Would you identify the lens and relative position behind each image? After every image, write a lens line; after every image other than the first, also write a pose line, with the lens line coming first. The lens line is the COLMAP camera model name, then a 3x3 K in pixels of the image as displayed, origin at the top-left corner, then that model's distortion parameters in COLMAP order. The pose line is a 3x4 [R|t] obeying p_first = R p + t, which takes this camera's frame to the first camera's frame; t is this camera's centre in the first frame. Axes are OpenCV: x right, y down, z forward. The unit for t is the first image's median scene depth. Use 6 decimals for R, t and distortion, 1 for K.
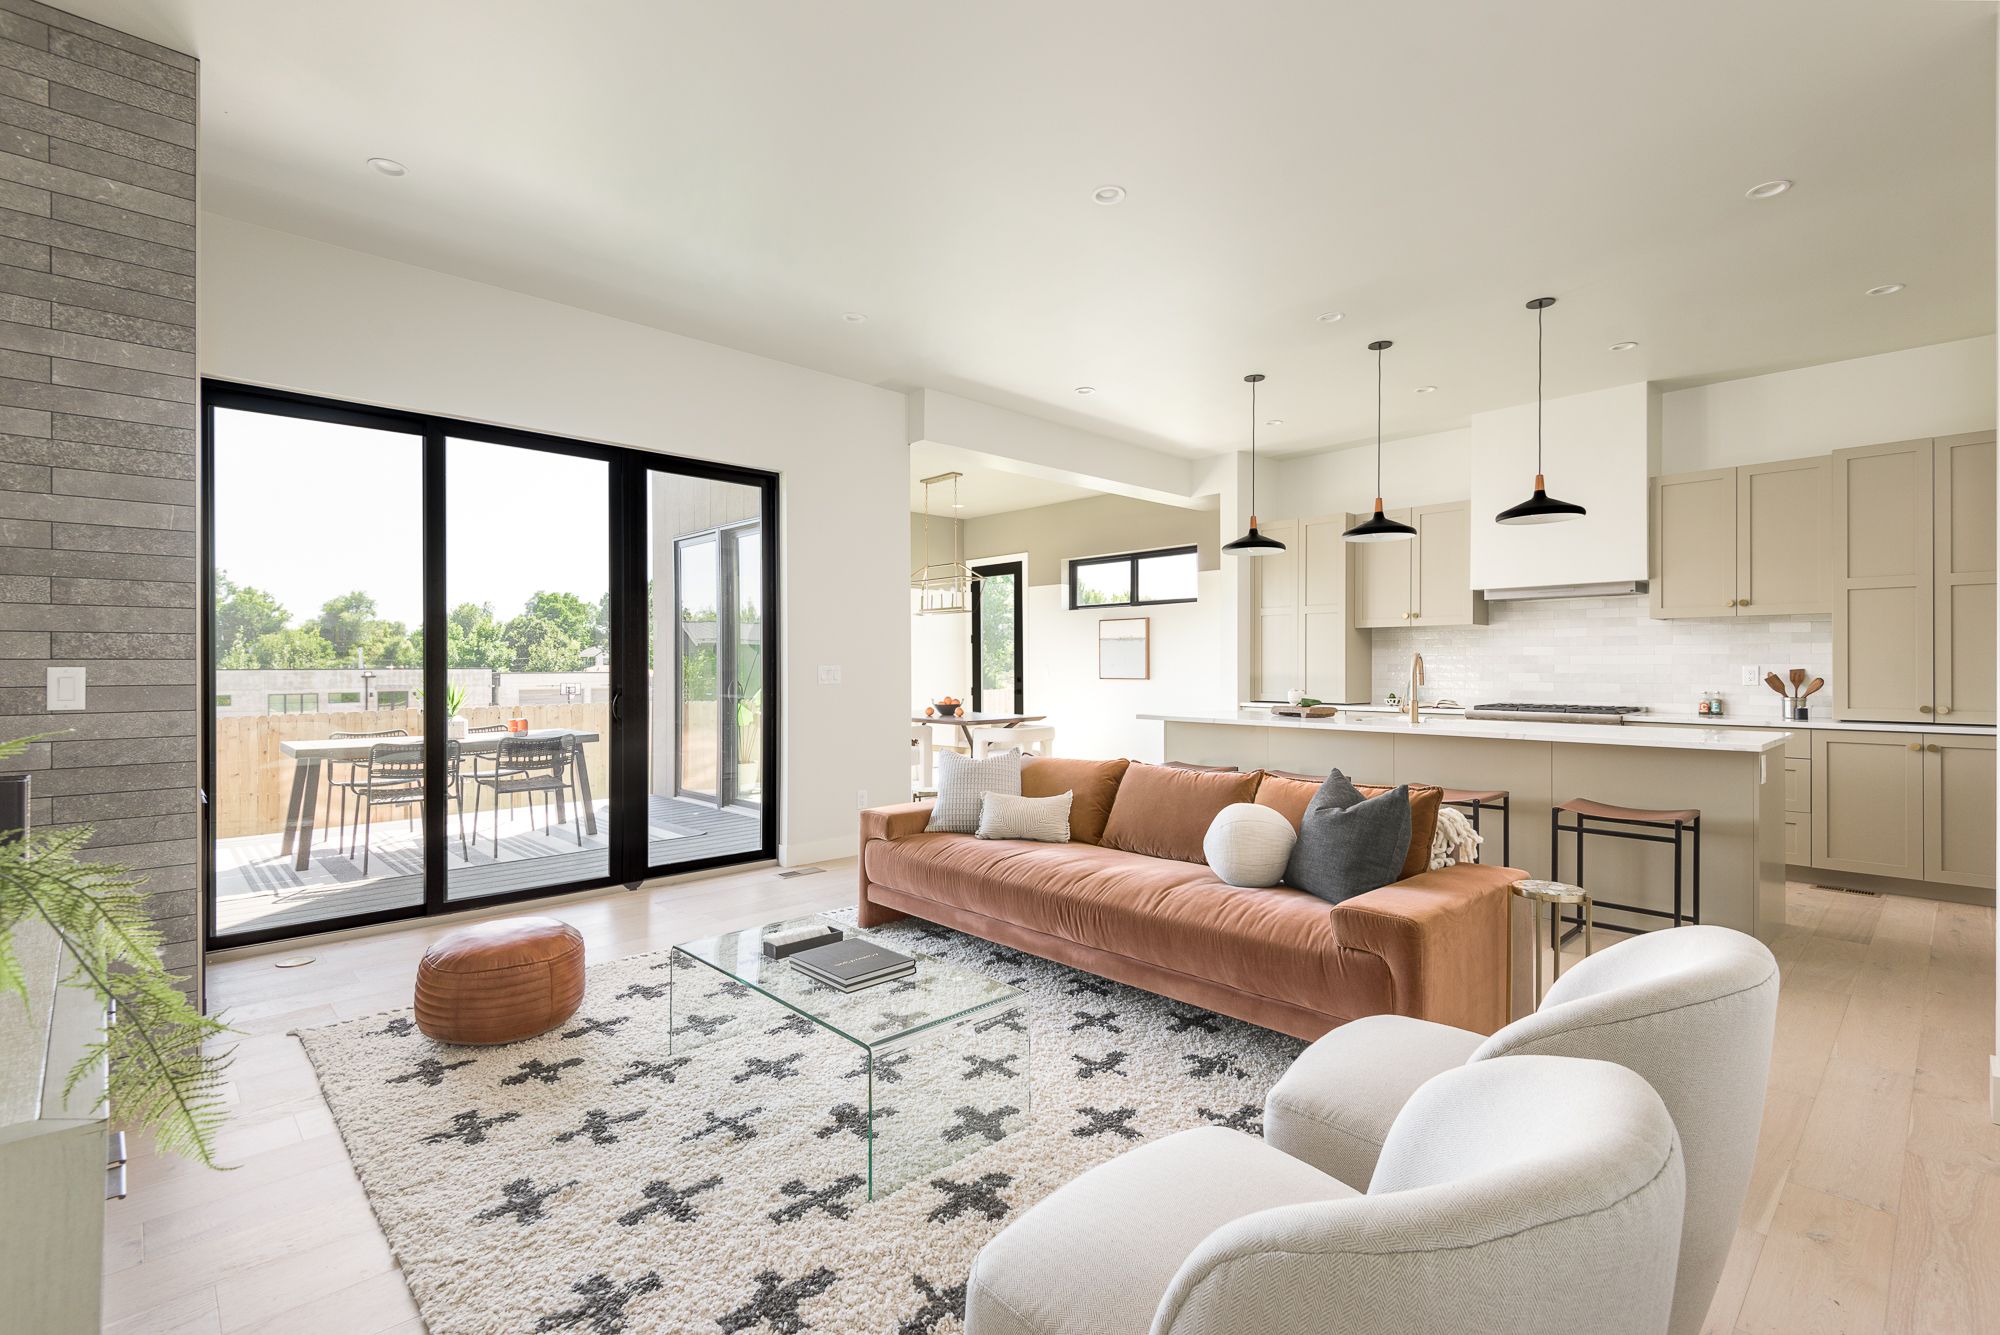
lens RADIAL K [[910.3, 0, 1000.0], [0, 910.3, 667.5], [0, 0, 1]] dist [0.021303, -0.012339]
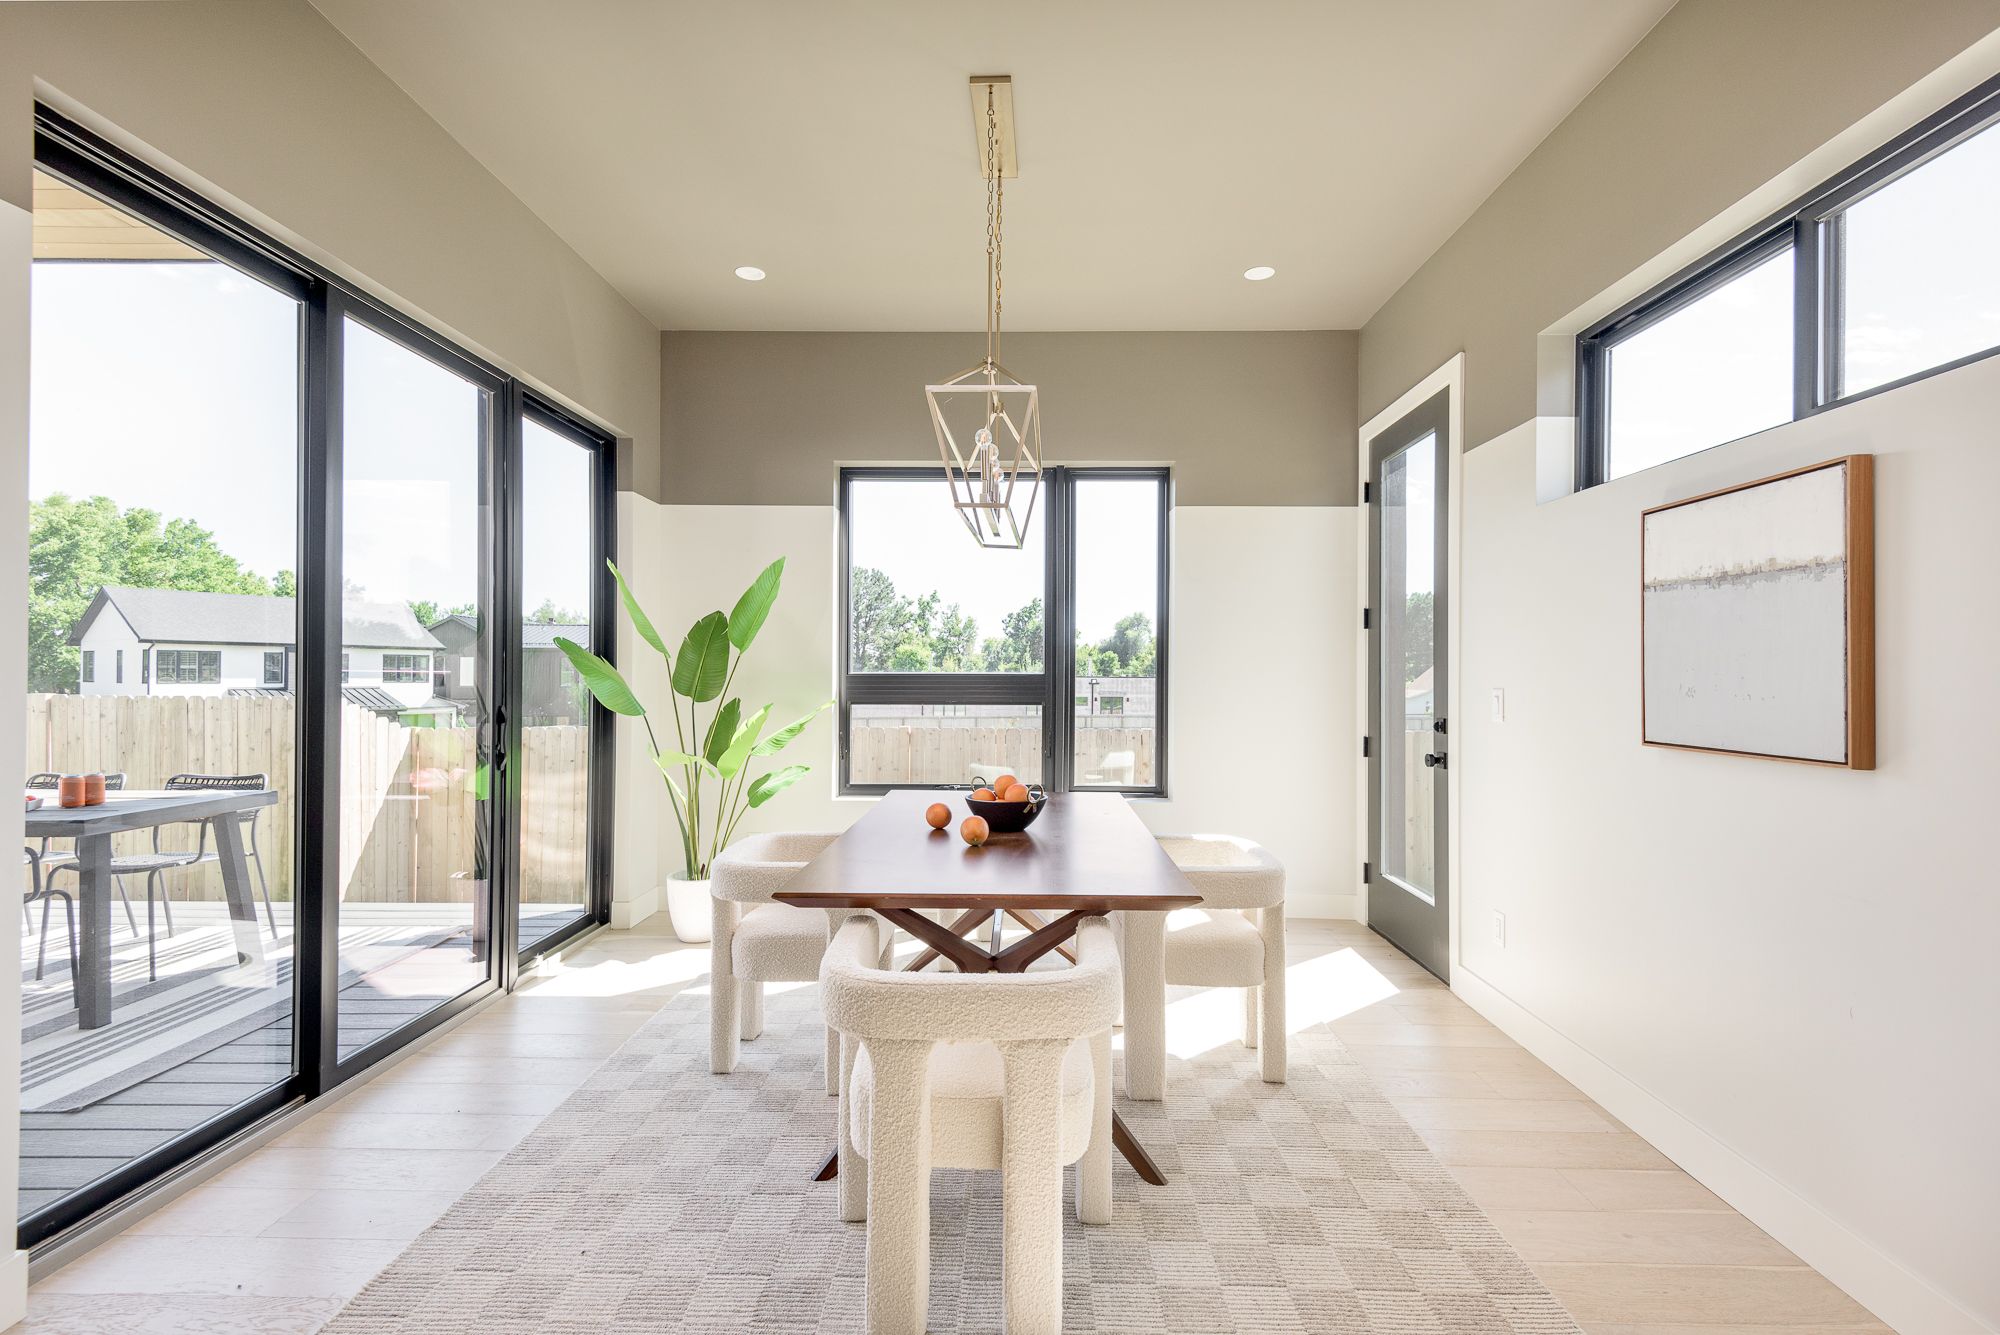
lens RADIAL K [[910.3, 0, 1000.0], [0, 910.3, 667.5], [0, 0, 1]] dist [0.021303, -0.012339]
pose [[0.710242, 0.000308, -0.703957, 0.445655], [-0.008084, 0.999938, -0.007719, -0.013668], [0.703911, 0.011173, 0.710200, 1.894001]]
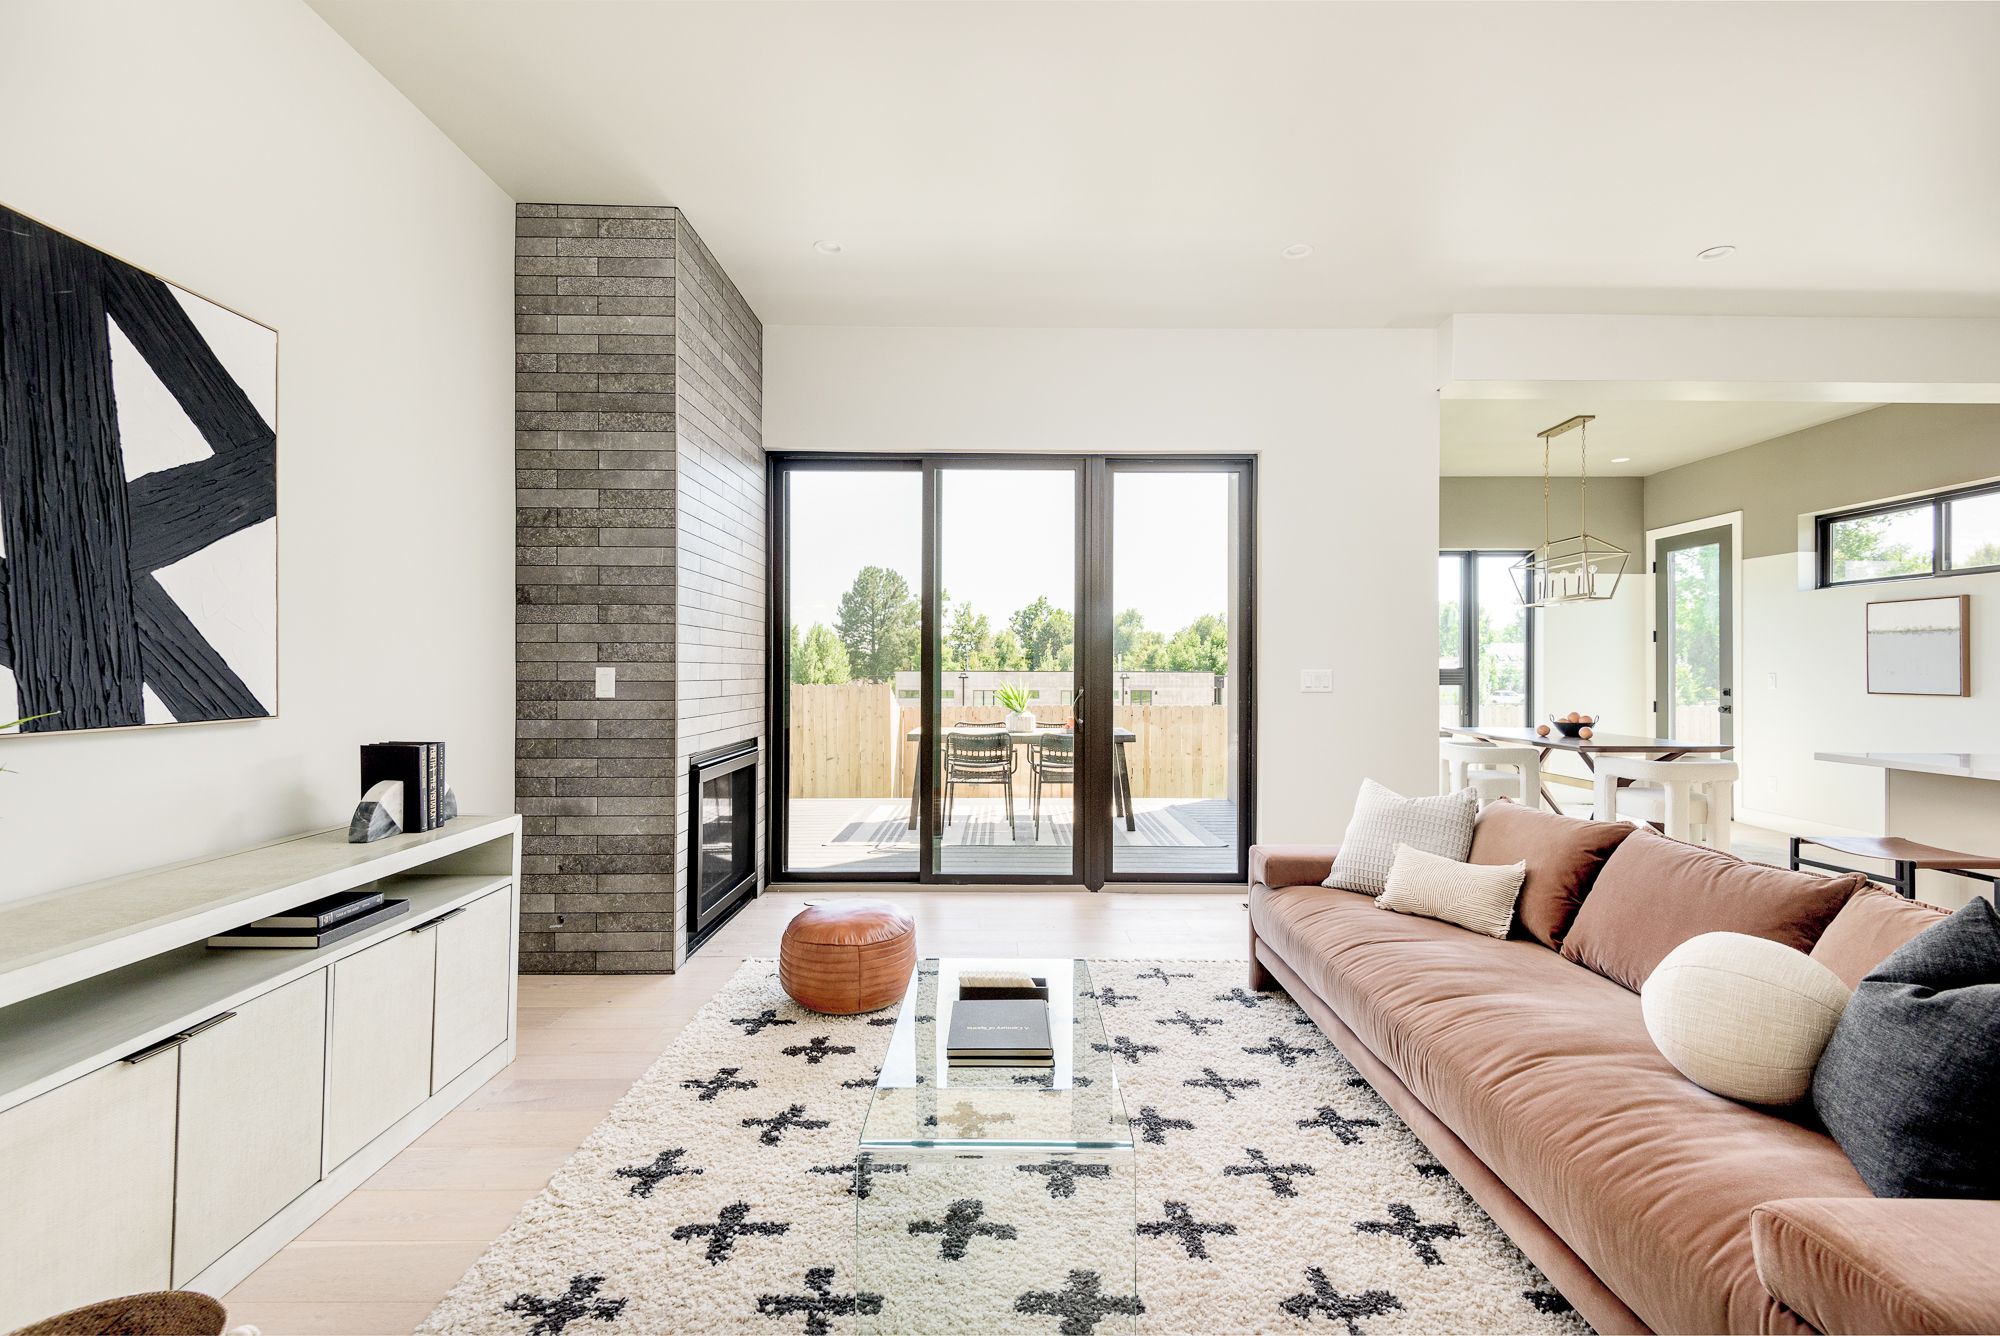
lens RADIAL K [[899.5, 0, 1005.1], [0, 899.5, 667.0], [0, 0, 1]] dist [0.038949, -0.023207]
pose [[0.727958, 0.002202, -0.685618, 0.298280], [-0.006391, 0.999973, -0.003574, -0.000085], [0.685592, 0.006984, 0.727953, 0.304566]]
